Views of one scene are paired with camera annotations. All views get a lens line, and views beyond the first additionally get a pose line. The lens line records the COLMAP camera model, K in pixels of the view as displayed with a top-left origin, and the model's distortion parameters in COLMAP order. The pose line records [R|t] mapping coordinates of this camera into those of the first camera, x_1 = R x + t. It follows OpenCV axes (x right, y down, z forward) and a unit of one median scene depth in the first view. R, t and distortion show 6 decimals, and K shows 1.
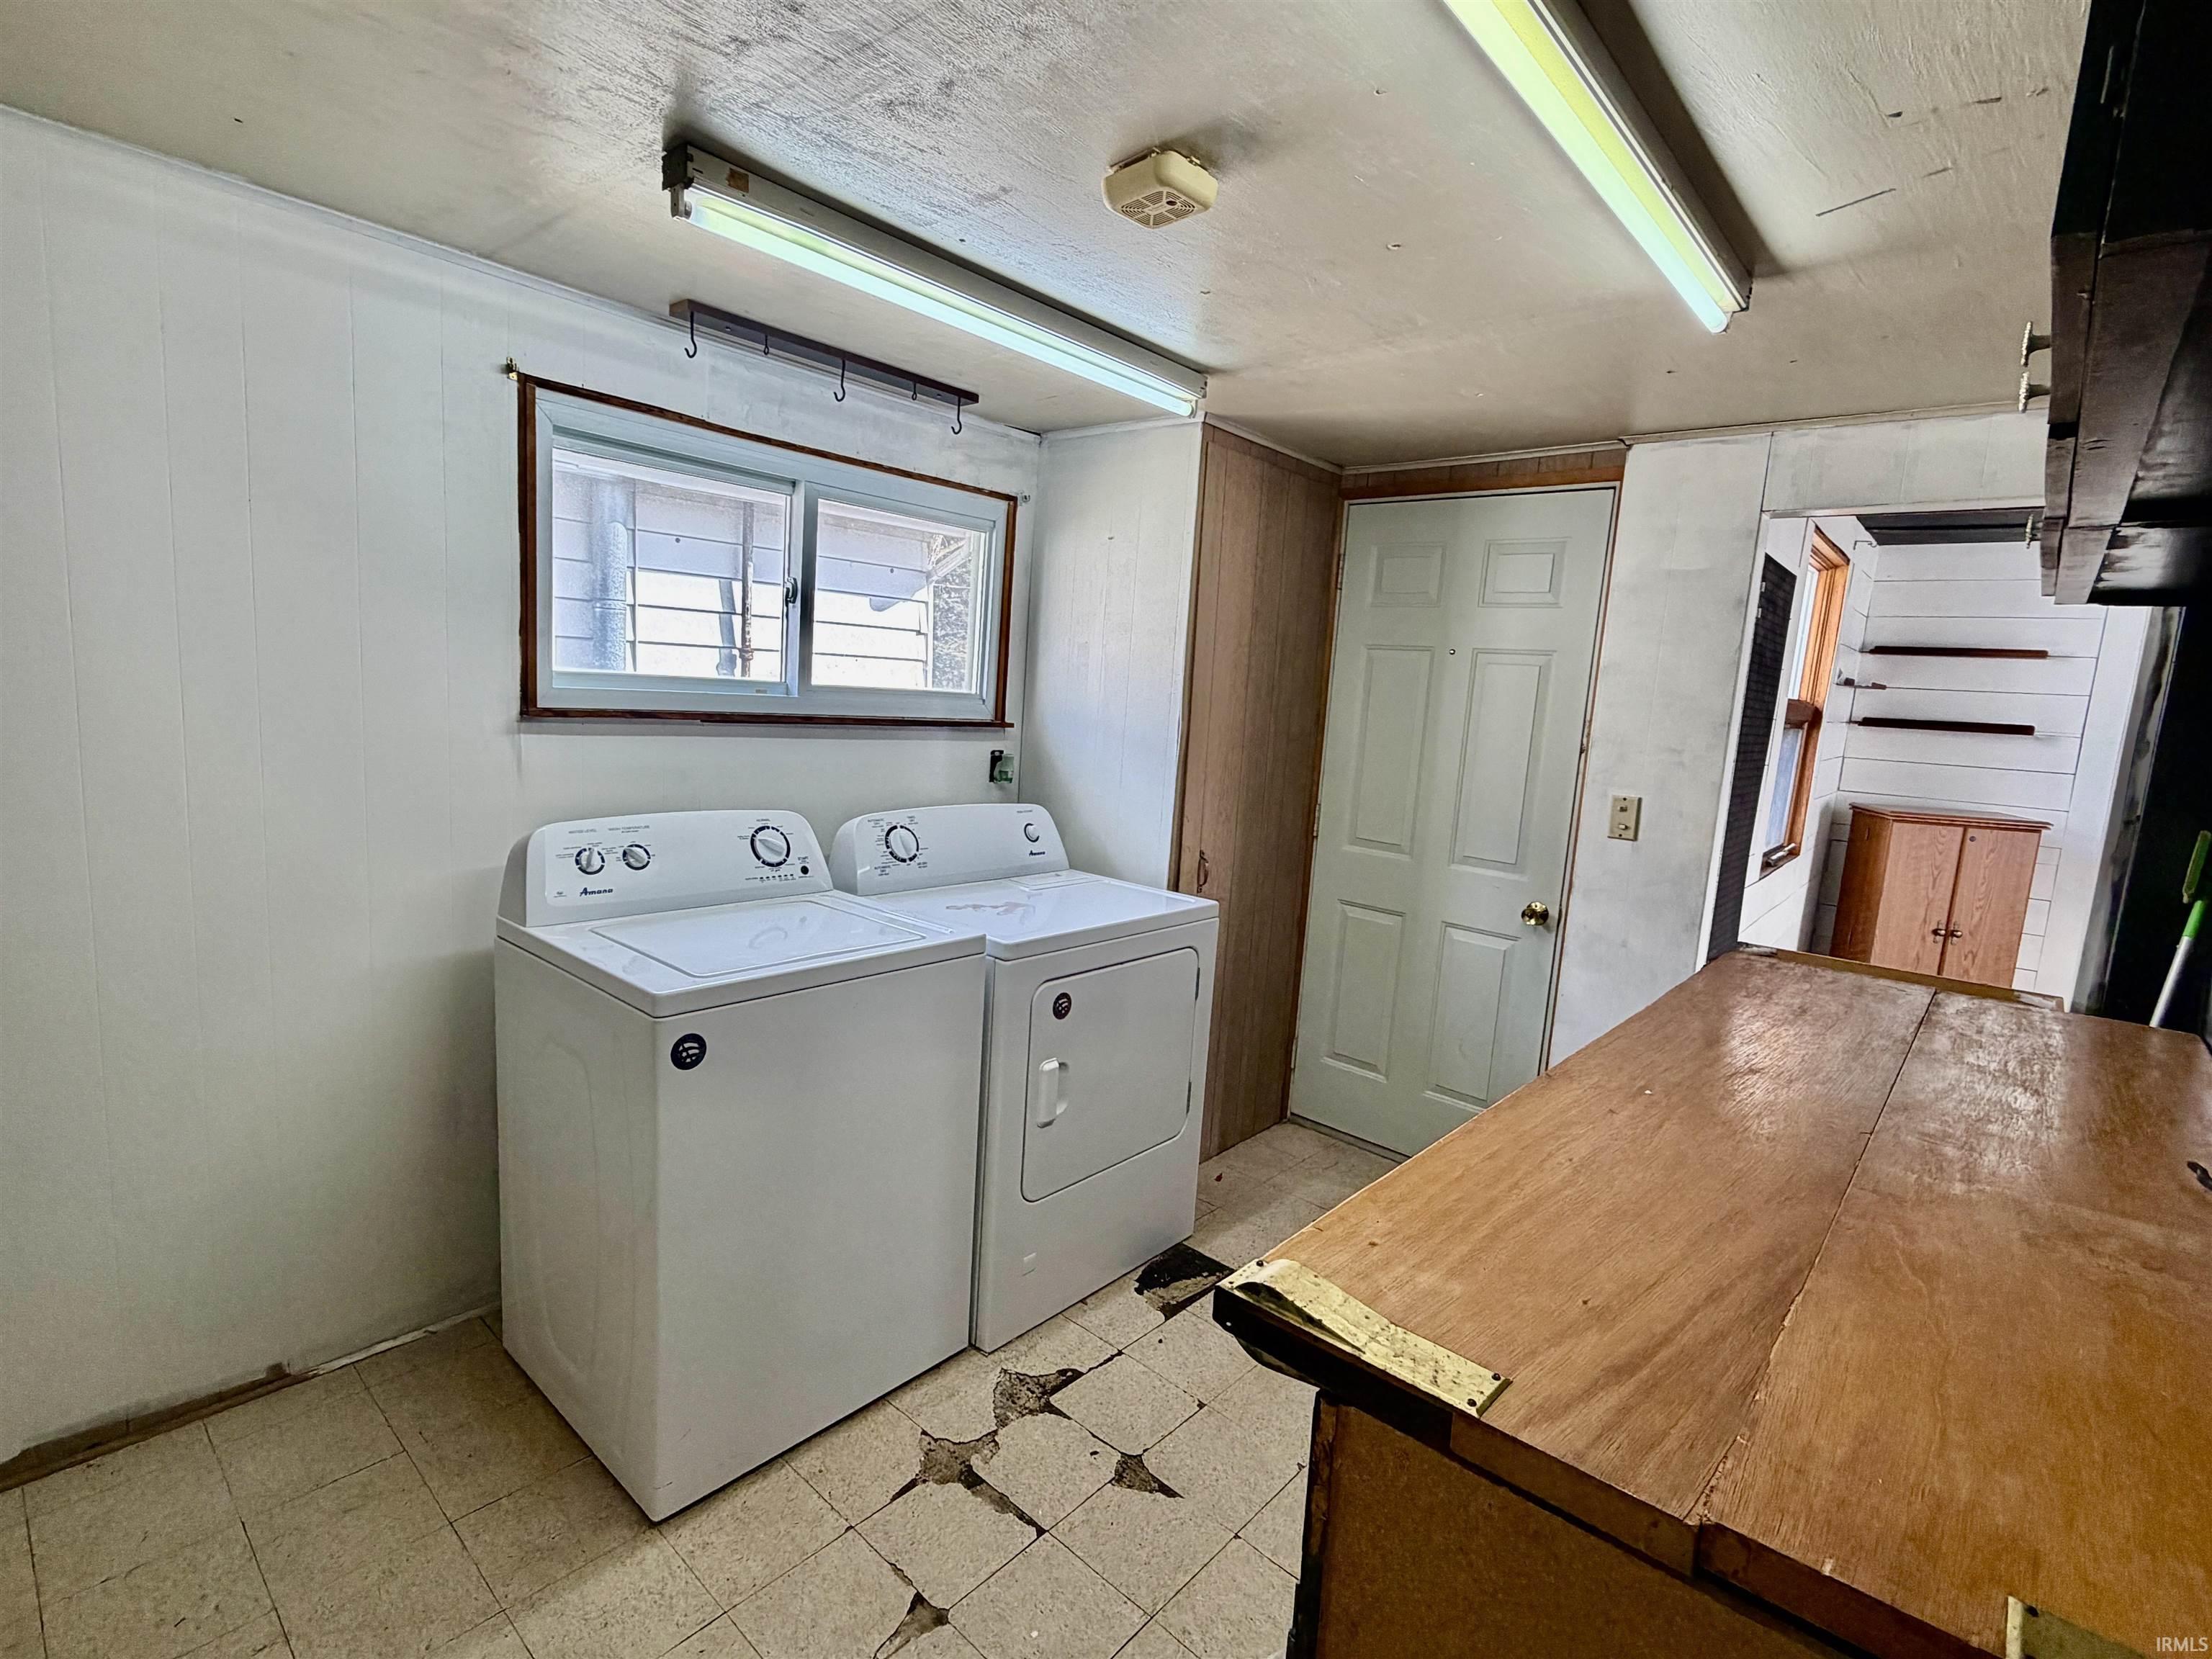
lens RADIAL K [[1066.7, 0, 1106.3], [0, 1066.7, 828.6], [0, 0, 1]] dist [-0.000846, 0.000204]
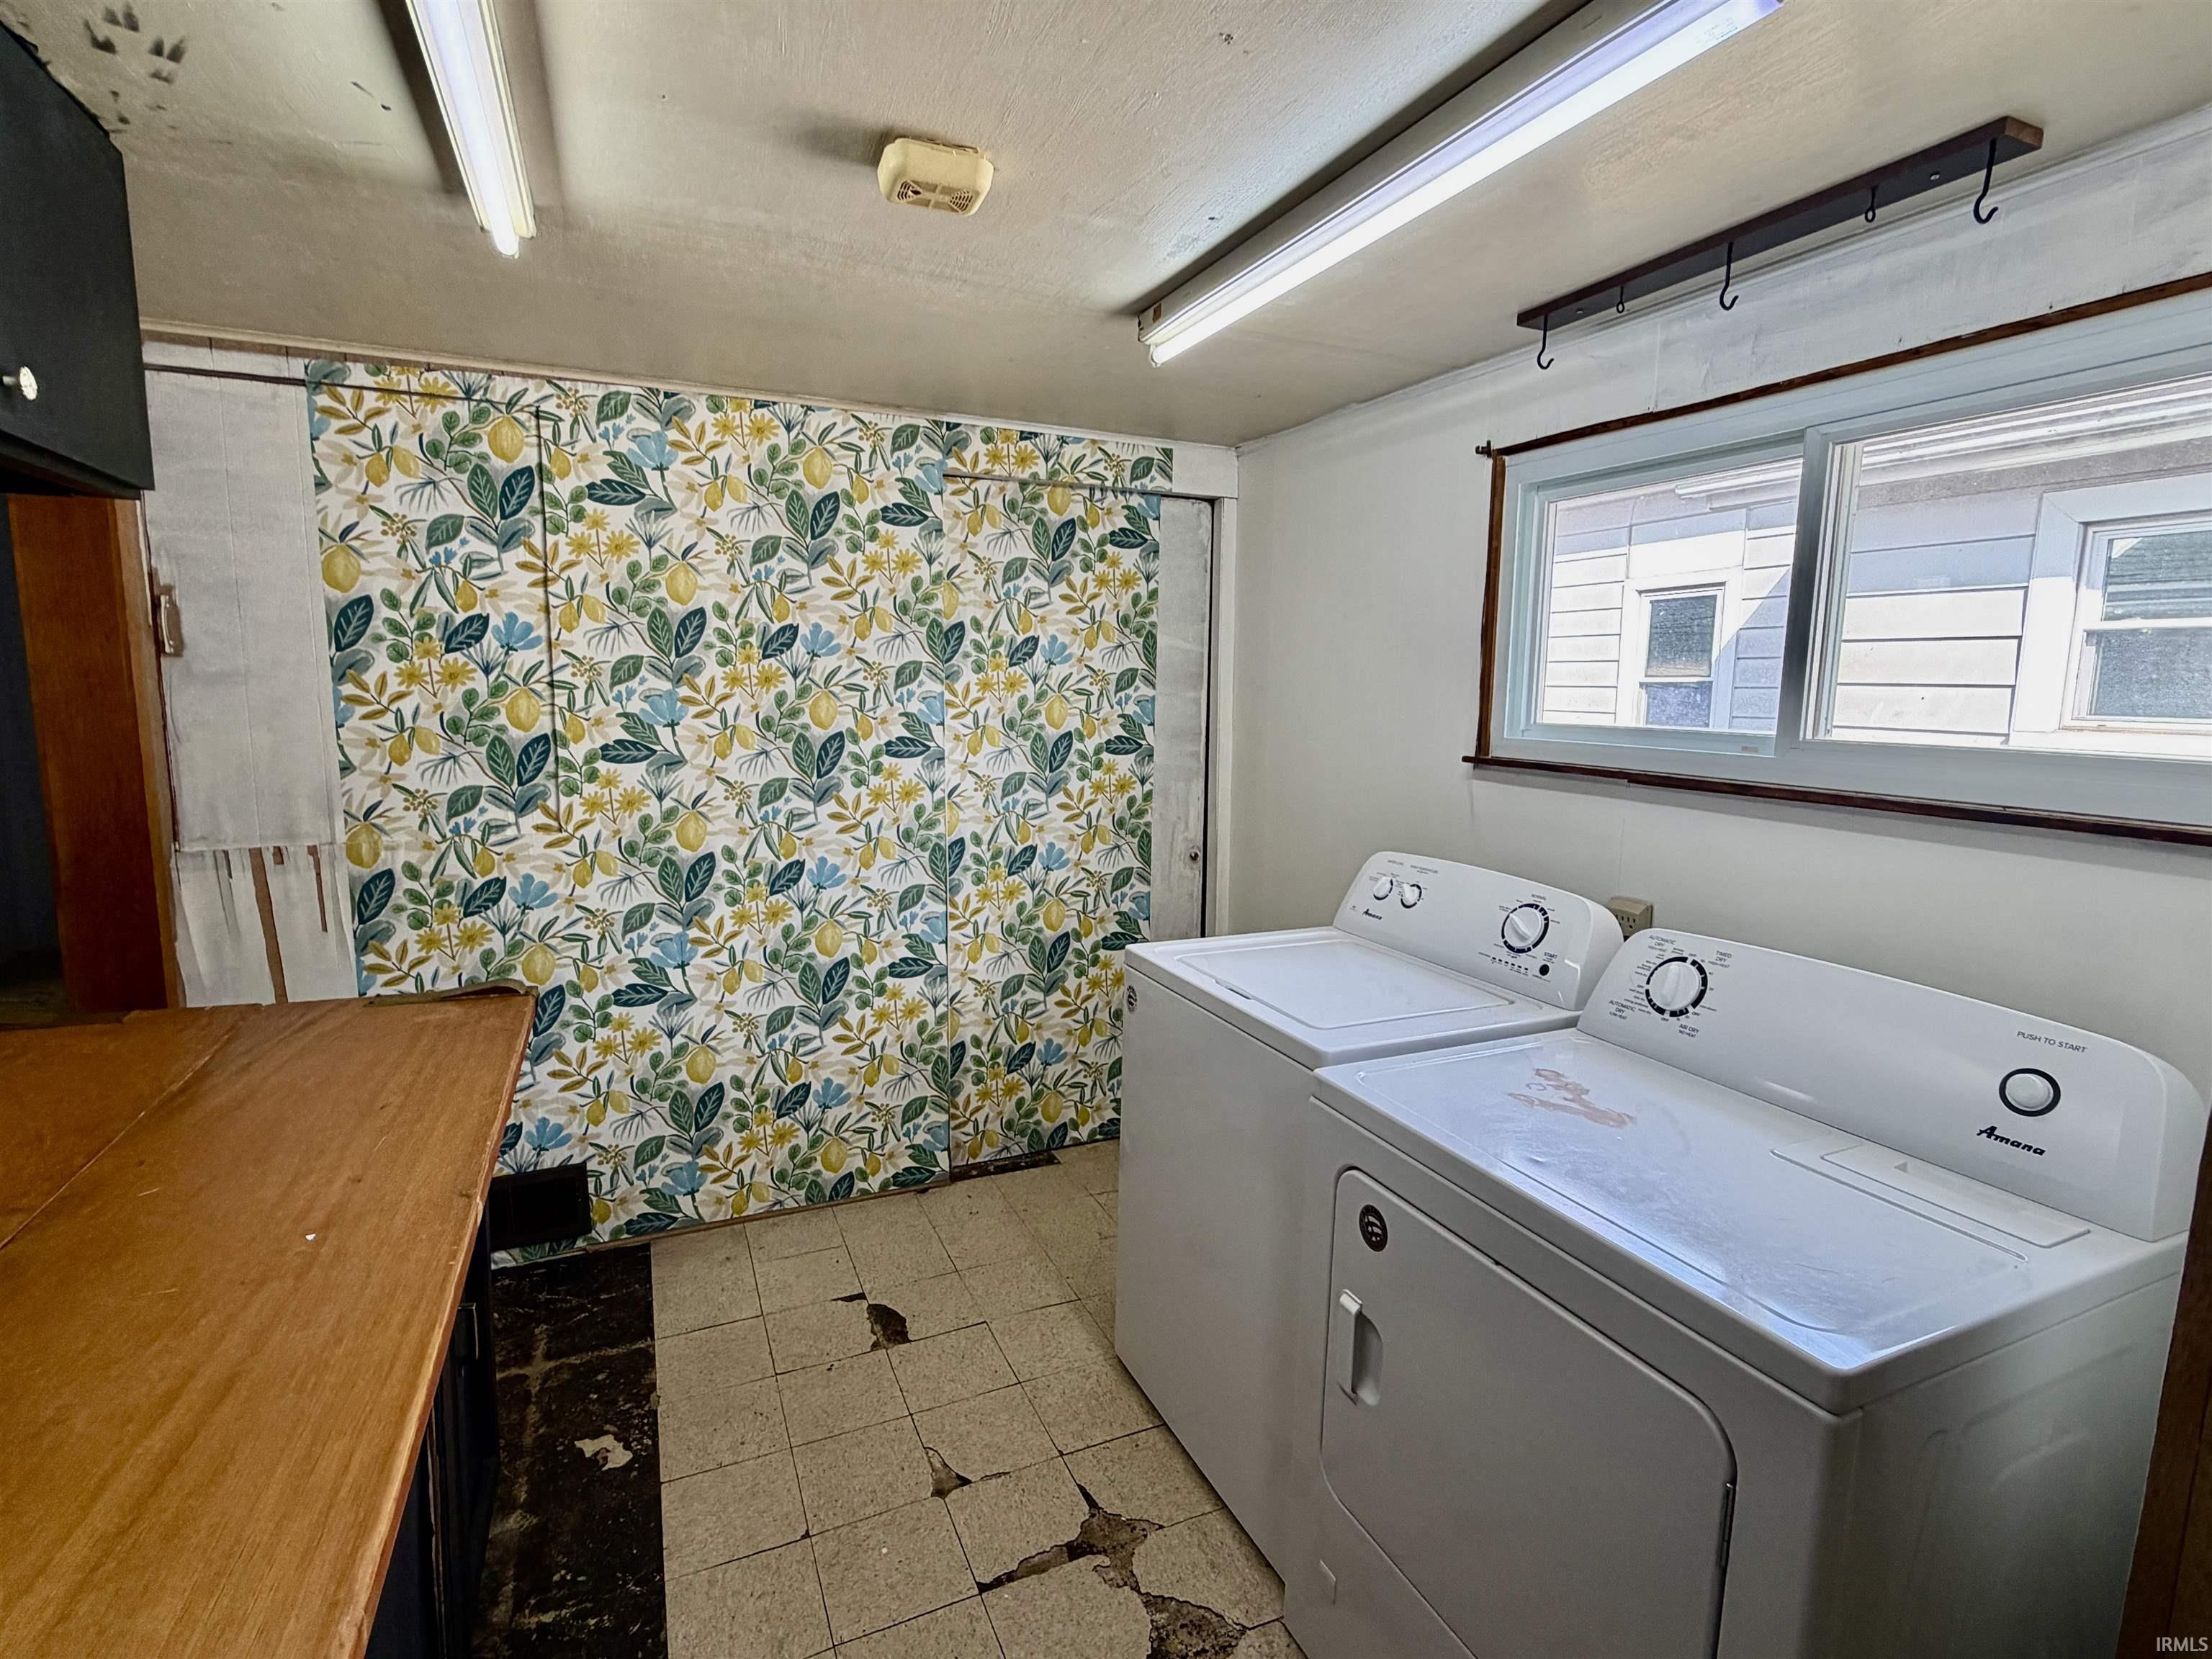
lens RADIAL K [[1066.7, 0, 1107.6], [0, 1066.7, 826.4], [0, 0, 1]] dist [-0.000846, 0.000204]
pose [[-0.416370, 0.049625, -0.907840, 0.618940], [-0.165654, 0.977655, 0.129417, -0.125370], [0.893977, 0.204273, -0.398845, 1.148891]]
